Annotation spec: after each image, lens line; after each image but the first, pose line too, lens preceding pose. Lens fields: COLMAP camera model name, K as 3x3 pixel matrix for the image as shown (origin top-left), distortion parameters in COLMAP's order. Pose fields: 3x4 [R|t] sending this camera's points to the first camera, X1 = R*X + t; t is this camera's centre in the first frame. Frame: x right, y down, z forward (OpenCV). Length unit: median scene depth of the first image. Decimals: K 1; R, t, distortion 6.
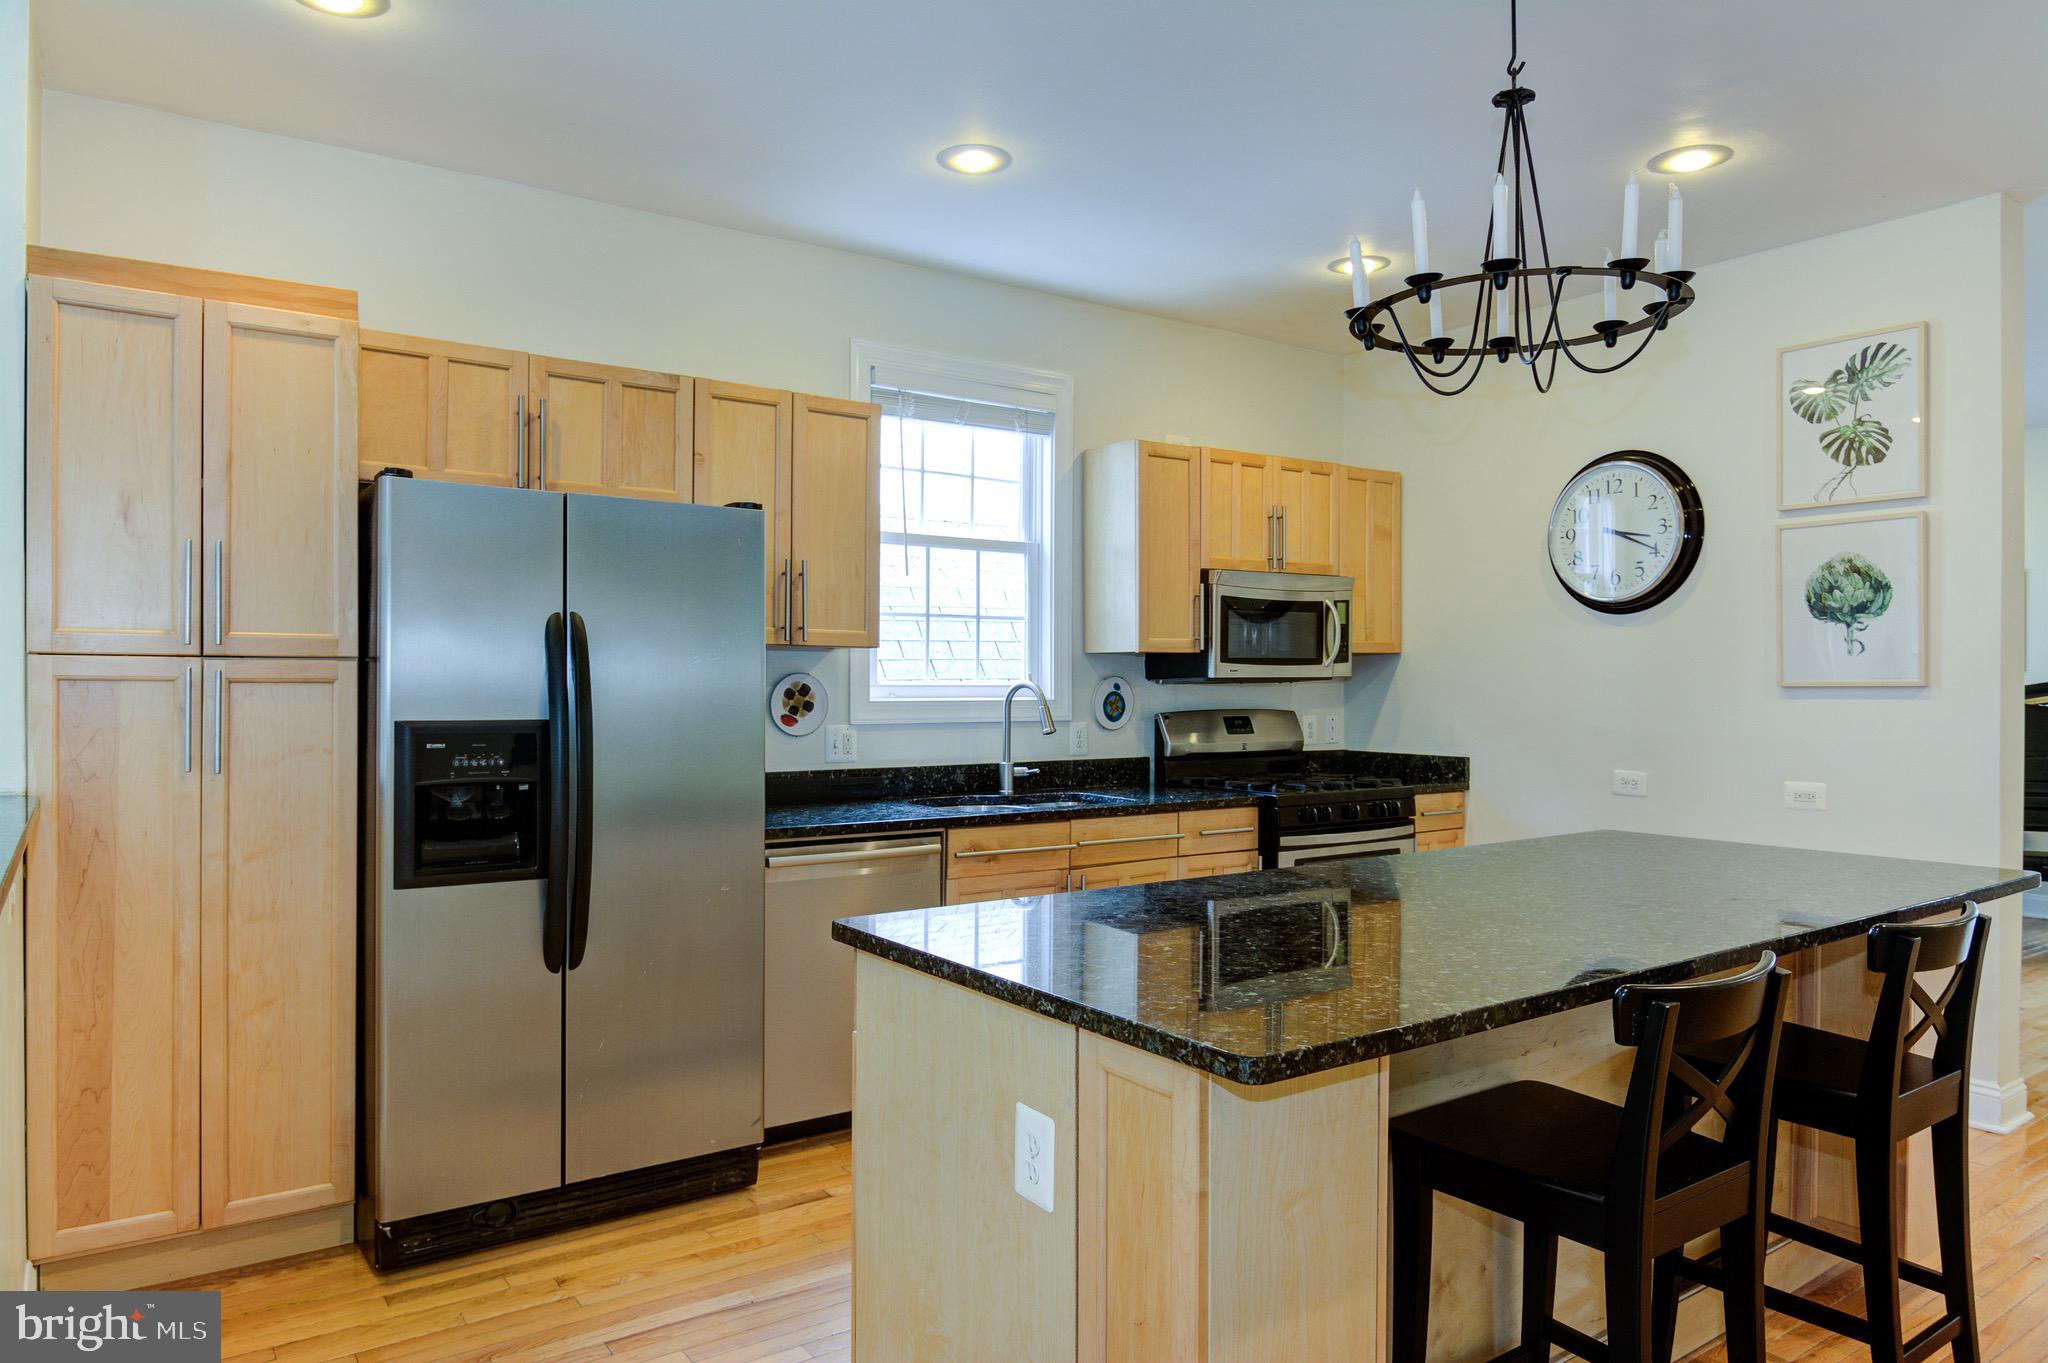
lens RADIAL K [[1307.3, 0, 1024.0], [0, 1307.3, 681.5], [0, 0, 1]] dist [0.041746, -0.054715]
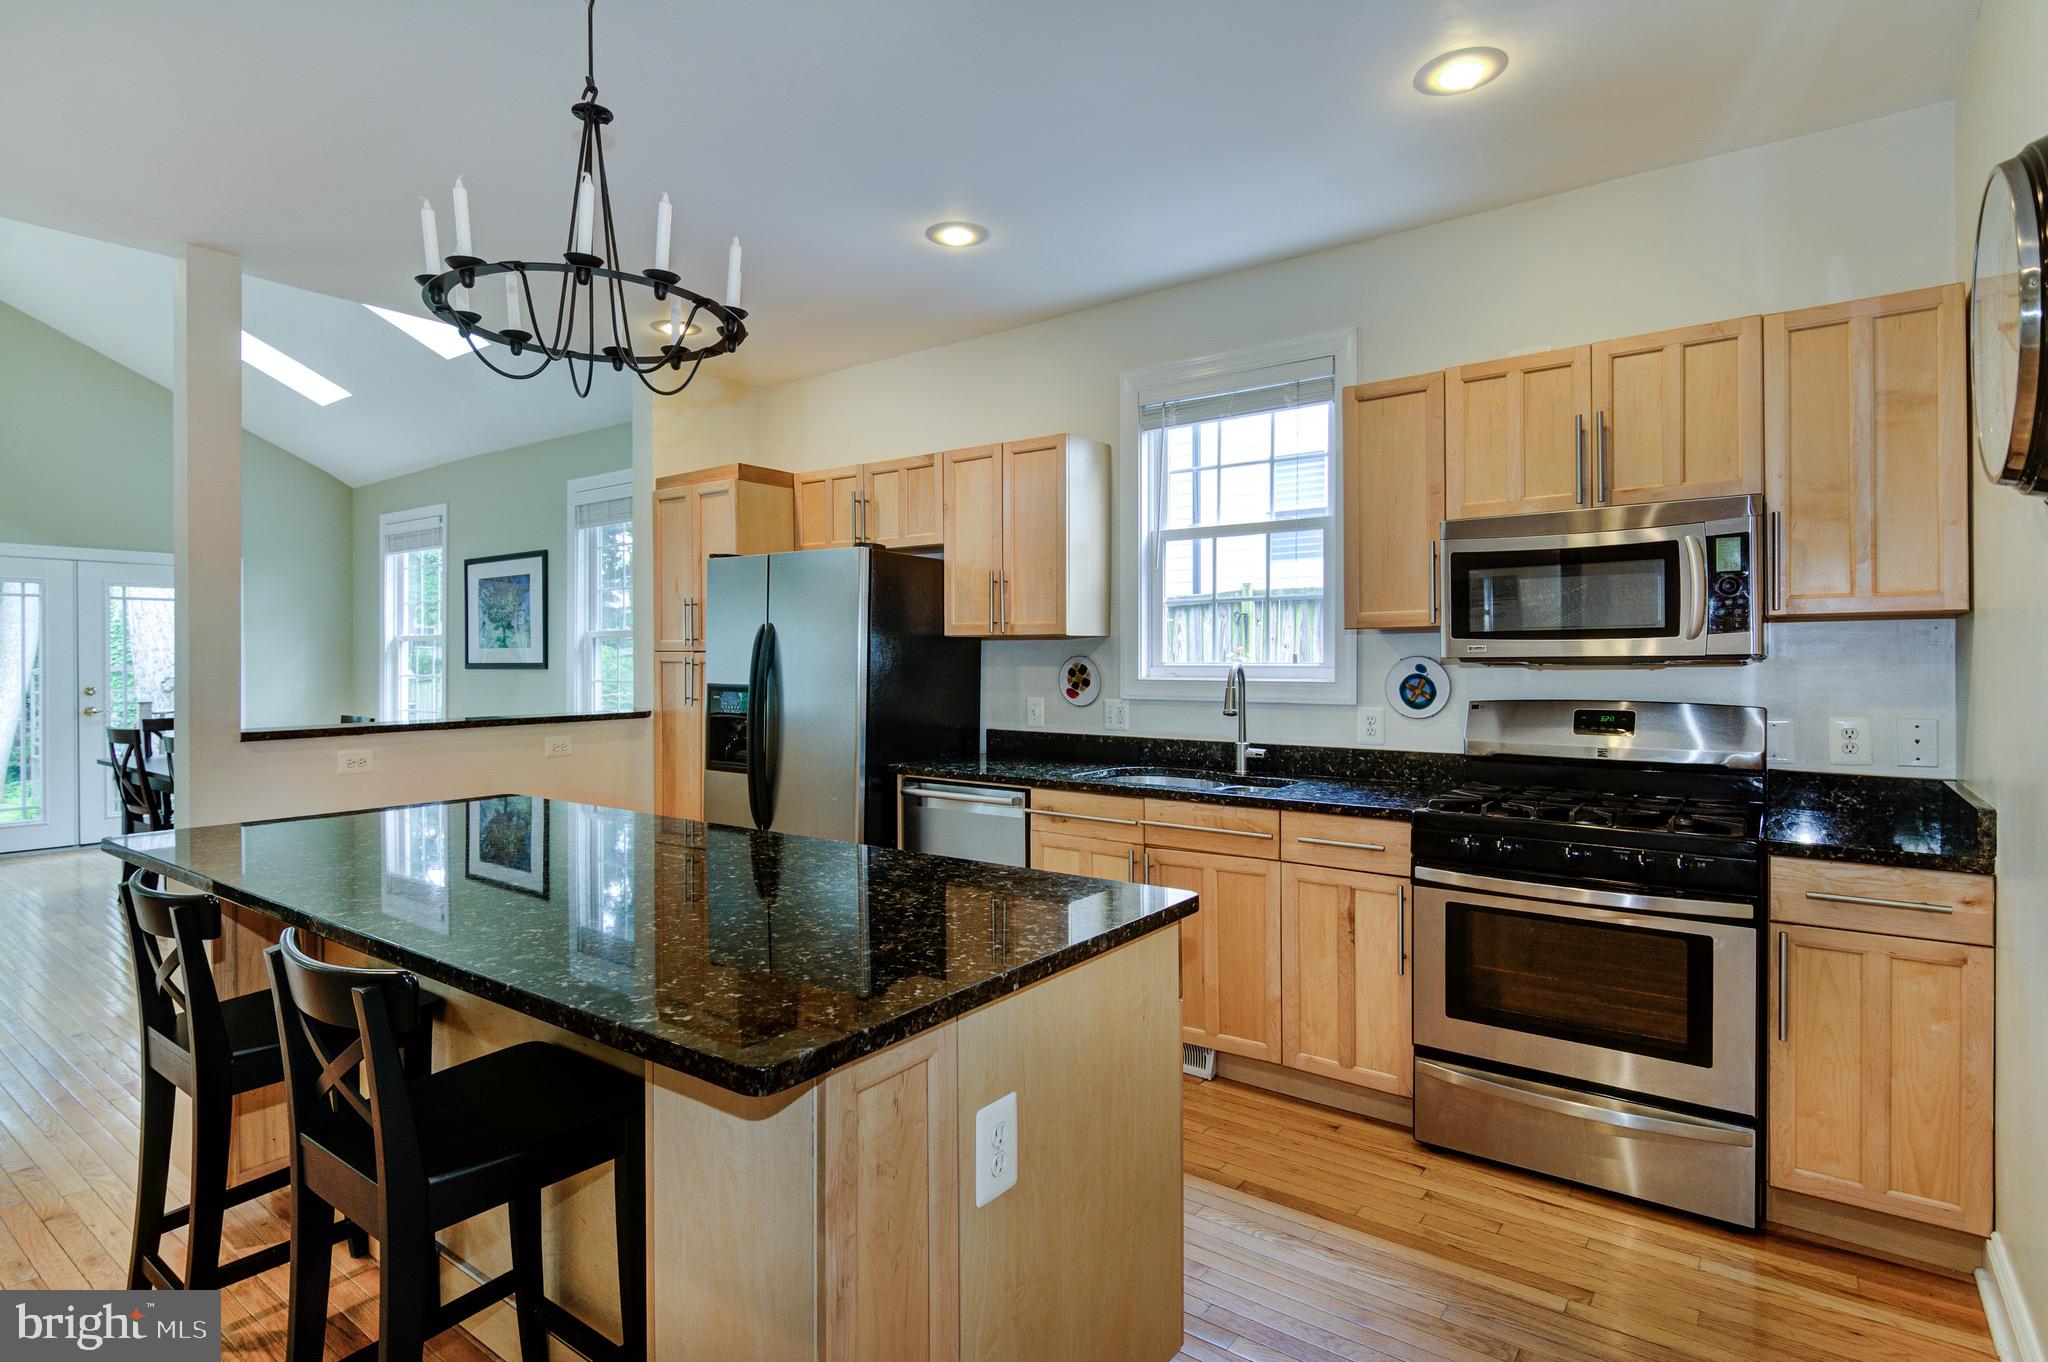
lens RADIAL K [[1047.9, 0, 1027.1], [0, 1047.9, 663.2], [0, 0, 1]] dist [0.017751, -0.015439]
pose [[0.311674, 0.001532, -0.950188, 0.750190], [0.001860, 0.999996, 0.002222, -0.001717], [0.950187, -0.002460, 0.311670, 0.627219]]
